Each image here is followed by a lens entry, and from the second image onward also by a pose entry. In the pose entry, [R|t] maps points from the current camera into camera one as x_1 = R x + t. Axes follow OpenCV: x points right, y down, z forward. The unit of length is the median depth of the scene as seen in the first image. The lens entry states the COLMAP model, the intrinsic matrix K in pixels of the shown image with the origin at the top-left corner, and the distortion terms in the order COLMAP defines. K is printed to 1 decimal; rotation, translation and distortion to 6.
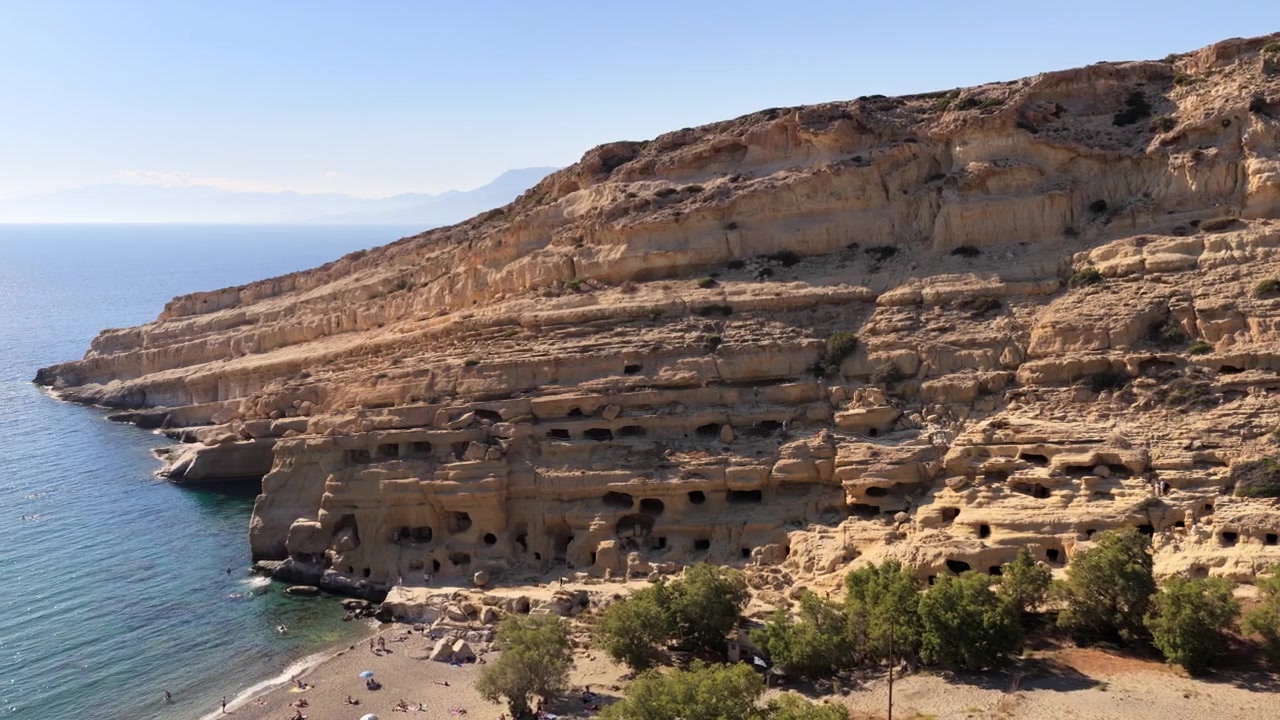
lens RADIAL K [[1094.8, 0, 640.0], [0, 1094.8, 360.0], [0, 0, 1]] dist [-0.014479, 0.037704]
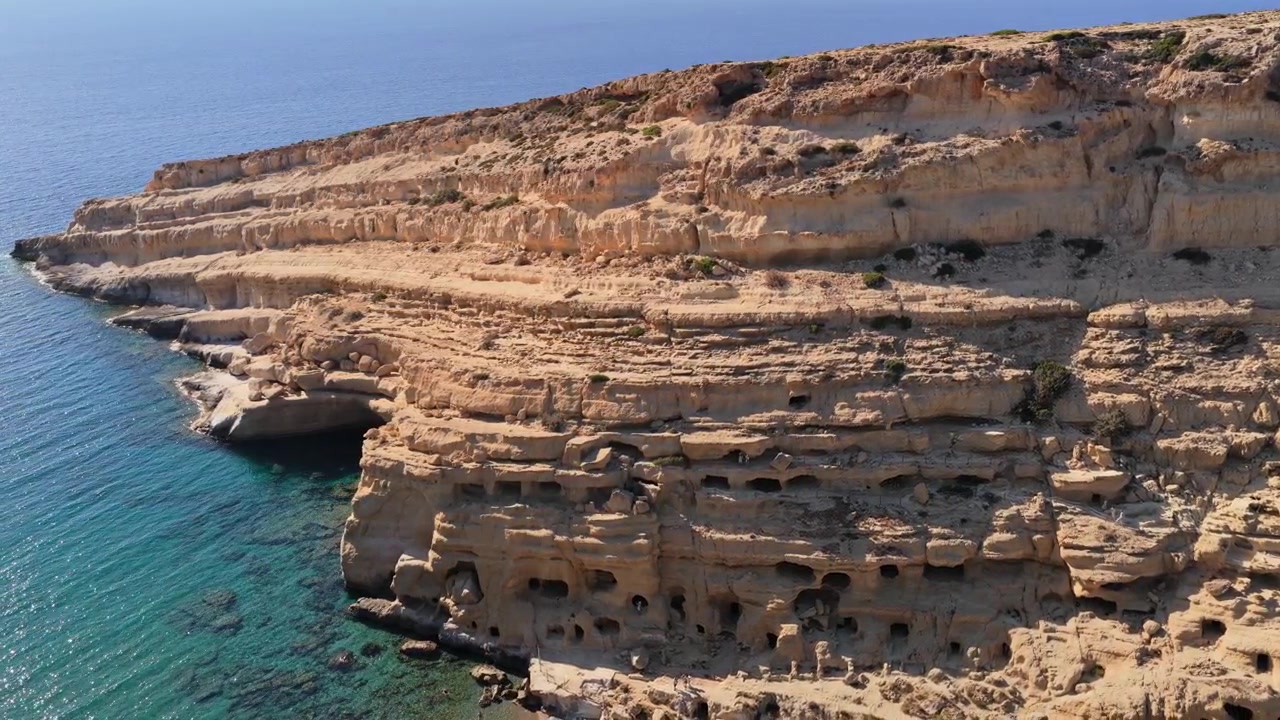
lens RADIAL K [[1094.8, 0, 640.0], [0, 1094.8, 360.0], [0, 0, 1]] dist [-0.014479, 0.037704]
pose [[0.999260, -0.007590, 0.037714, -0.159713], [-0.000772, 0.976193, 0.216902, -0.203671], [-0.038462, -0.216770, 0.975465, 0.180074]]
